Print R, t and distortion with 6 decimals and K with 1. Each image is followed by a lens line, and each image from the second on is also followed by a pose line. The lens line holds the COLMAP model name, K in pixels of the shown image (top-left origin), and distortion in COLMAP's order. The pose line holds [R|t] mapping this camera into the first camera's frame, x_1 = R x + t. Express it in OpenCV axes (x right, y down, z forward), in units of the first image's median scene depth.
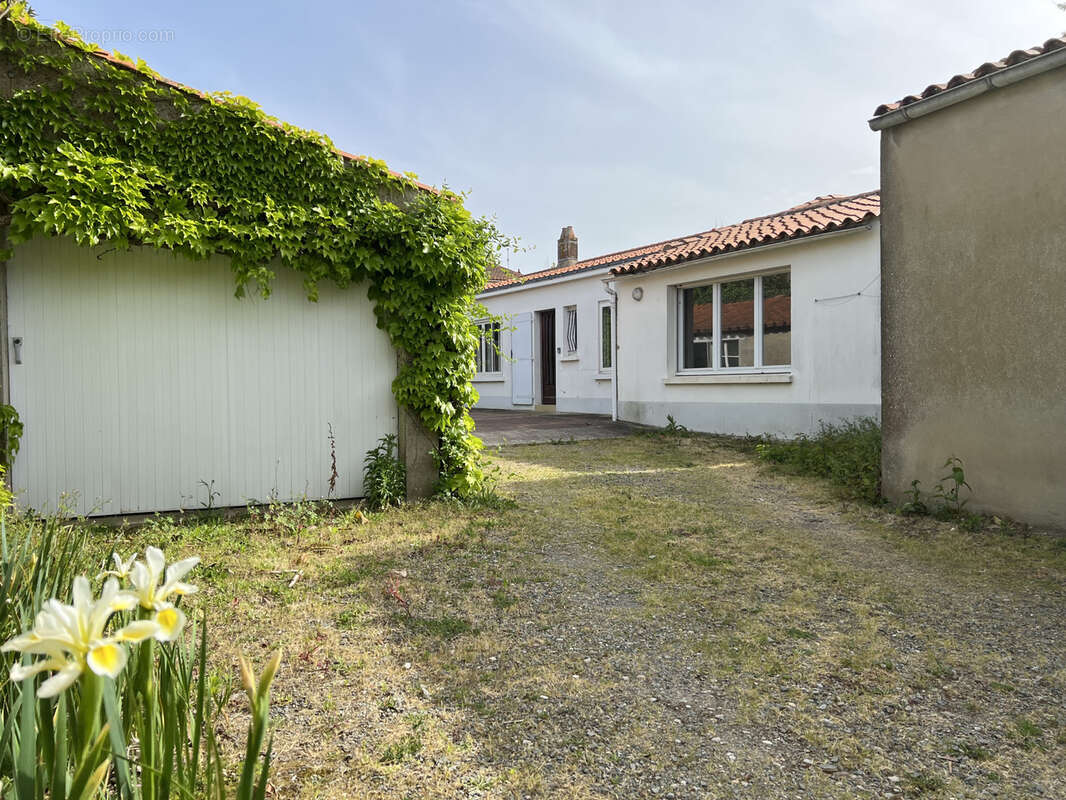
lens RADIAL K [[797.7, 0, 528.3], [0, 797.7, 414.2], [0, 0, 1]] dist [0.097821, -0.121038]
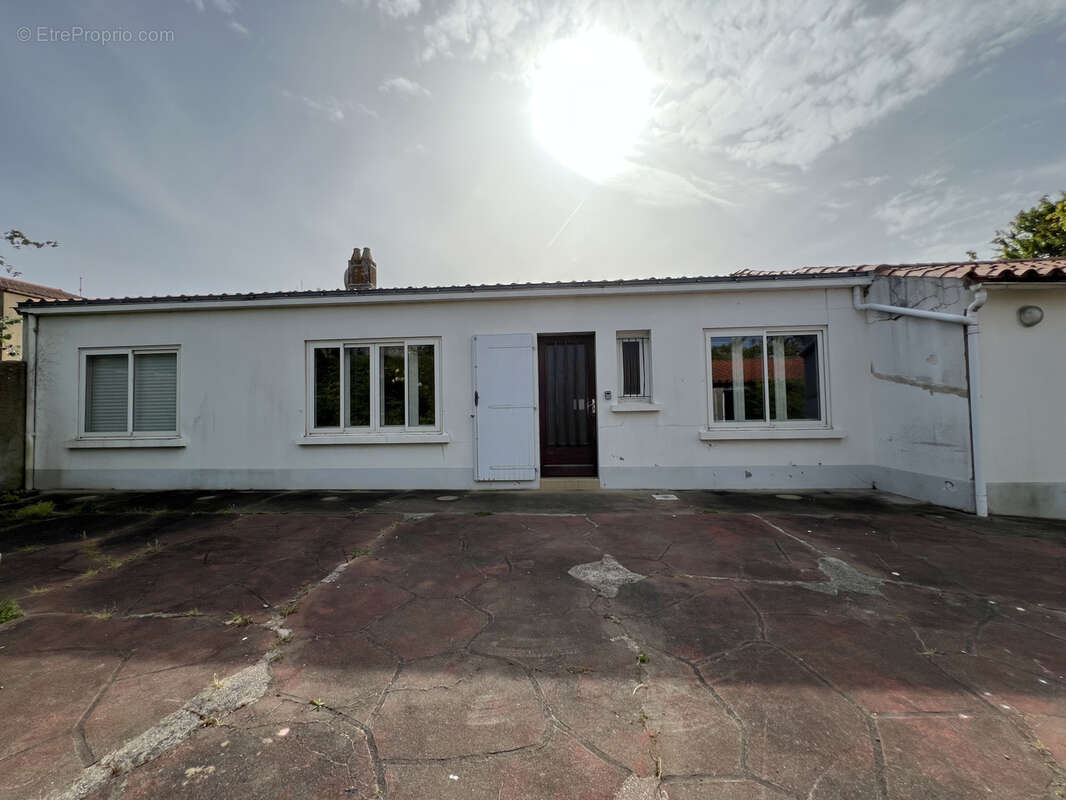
lens RADIAL K [[426.8, 0, 530.8], [0, 426.8, 393.8], [0, 0, 1]] dist [-0.000761, -0.000360]
pose [[0.591064, 0.031273, 0.806018, -0.390782], [0.040565, 0.996831, -0.068423, -0.082720], [-0.805604, 0.073138, 0.587923, 1.166493]]
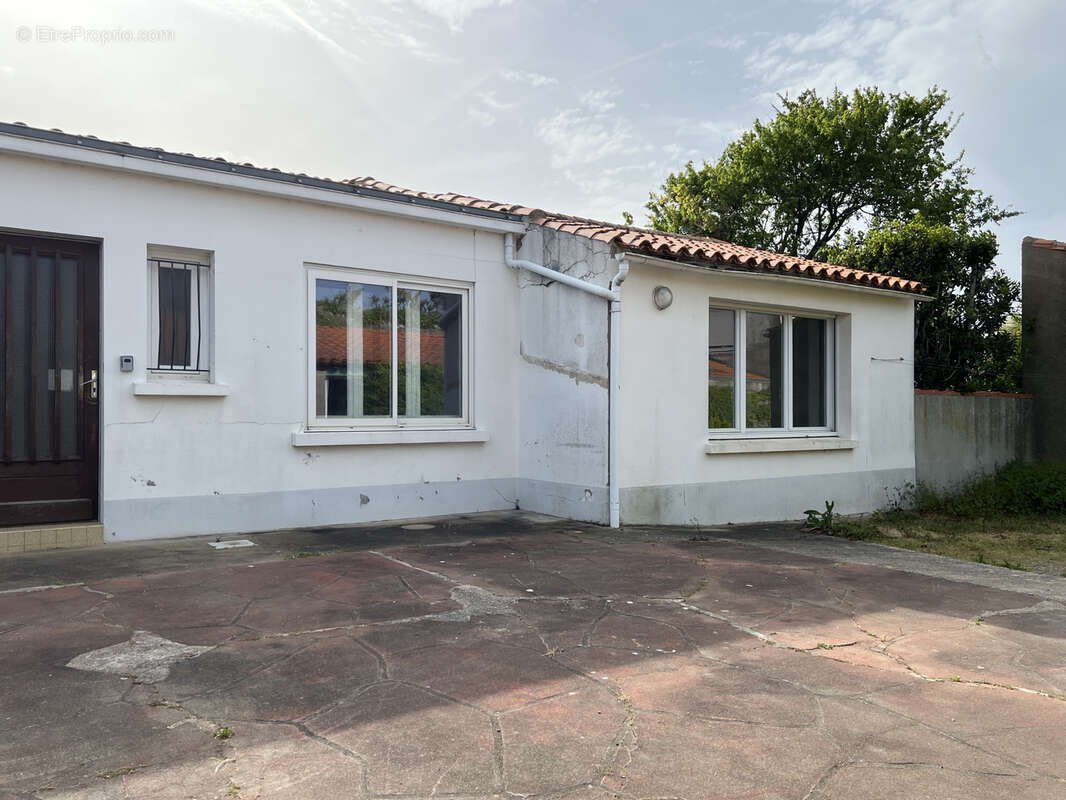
lens RADIAL K [[797.7, 0, 528.3], [0, 797.7, 414.2], [0, 0, 1]] dist [0.097821, -0.121038]
pose [[-0.046497, 0.010286, 0.998865, -0.444057], [0.035537, 0.999331, -0.008637, -0.067689], [-0.998286, 0.035095, -0.046831, 1.164630]]
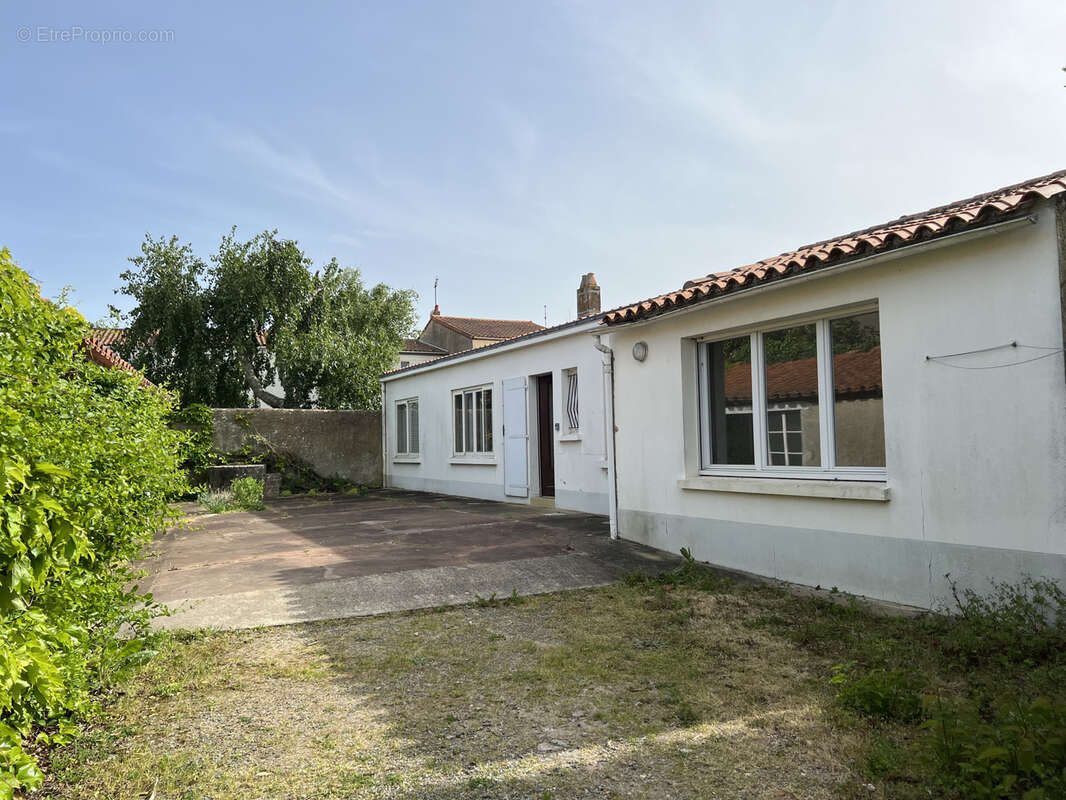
lens RADIAL K [[798.6, 0, 535.7], [0, 798.6, 407.7], [0, 0, 1]] dist [0.077205, -0.087734]
pose [[0.997425, -0.012789, -0.070572, 0.098888], [0.006938, 0.996564, -0.082537, -0.049792], [0.071385, 0.081834, 0.994086, 0.340742]]
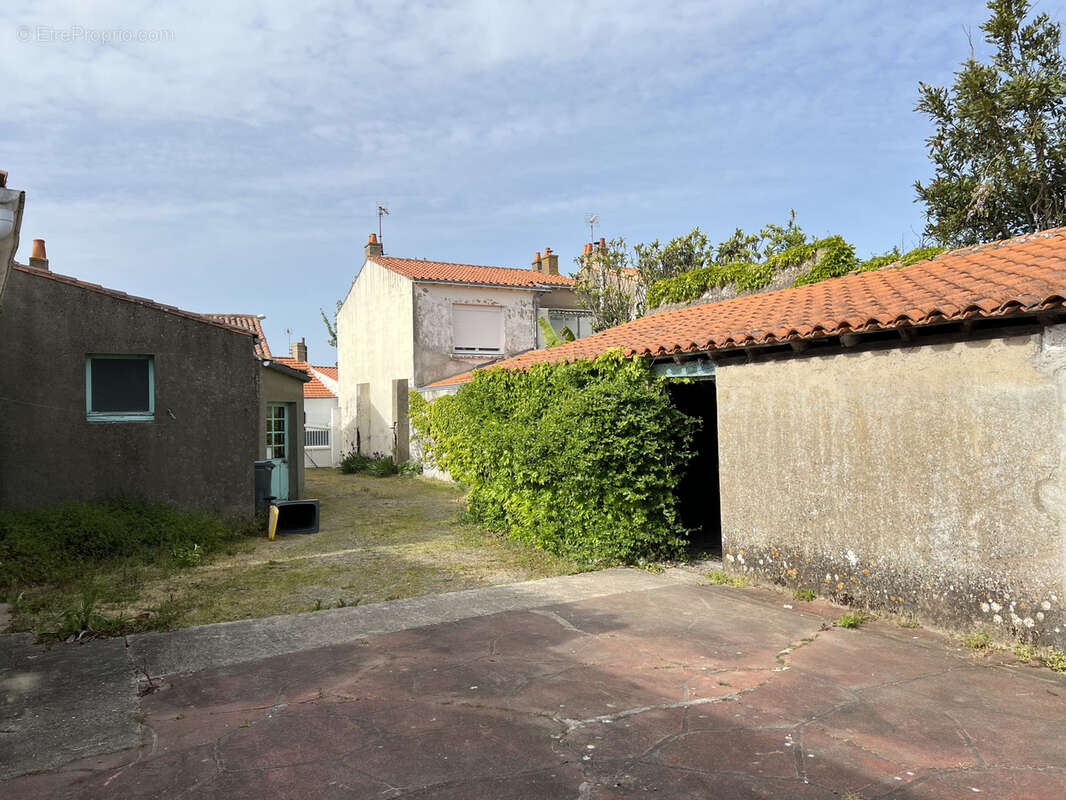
lens RADIAL K [[798.6, 0, 535.7], [0, 798.6, 407.7], [0, 0, 1]] dist [0.077205, -0.087734]
pose [[-0.998256, 0.032279, -0.049424, -0.056115], [0.030764, 0.999042, 0.031109, -0.108931], [0.050381, 0.029535, -0.998293, 1.374663]]
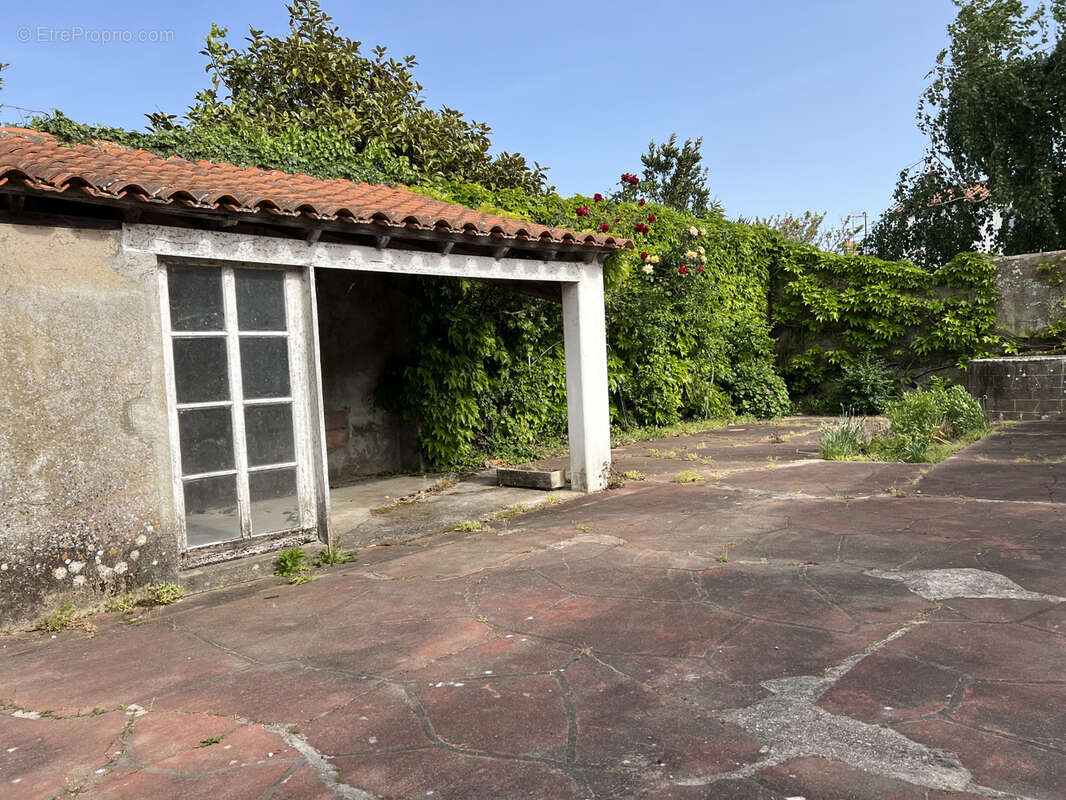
lens RADIAL K [[798.6, 0, 535.7], [0, 798.6, 407.7], [0, 0, 1]] dist [0.077205, -0.087734]
pose [[0.345388, 0.053129, -0.936955, 0.057823], [0.007393, 0.998211, 0.059328, -0.071314], [0.938431, -0.027418, 0.344377, 1.051904]]
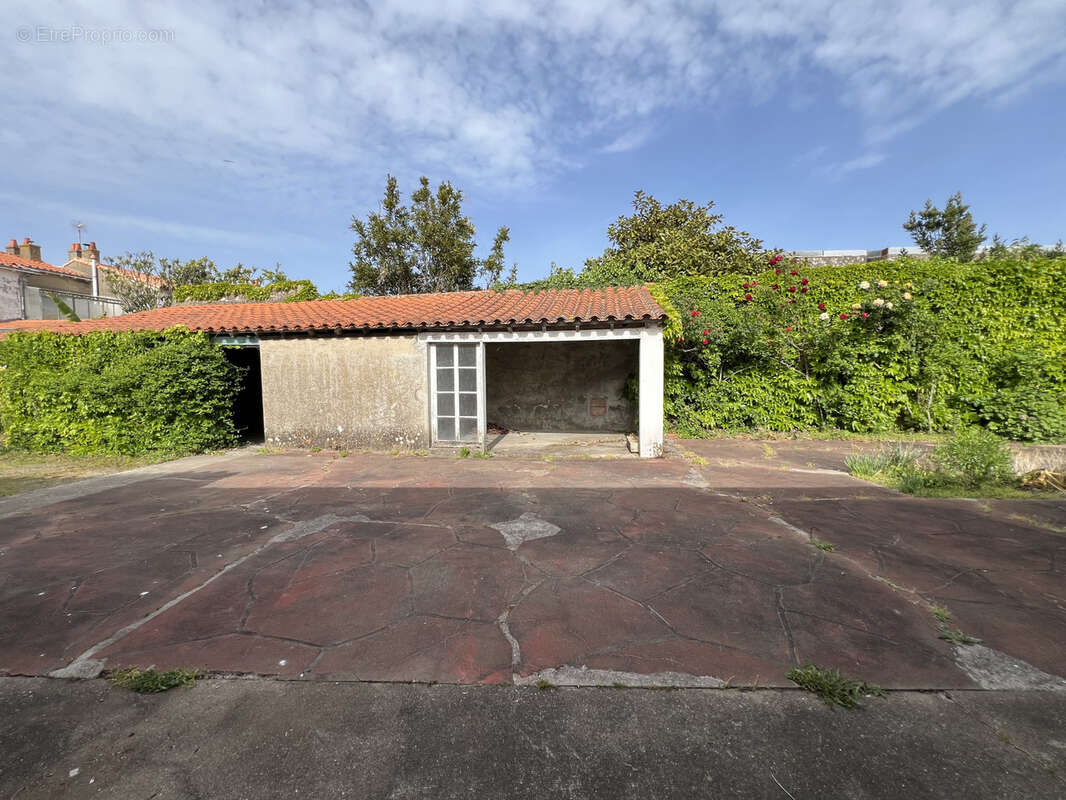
lens RADIAL K [[426.8, 0, 530.8], [0, 426.8, 393.8], [0, 0, 1]] dist [-0.000761, -0.000360]
pose [[-0.565485, 0.061262, -0.822480, 0.058366], [-0.015267, 0.996289, 0.084704, -0.098712], [0.824617, 0.060456, -0.562451, 1.437580]]
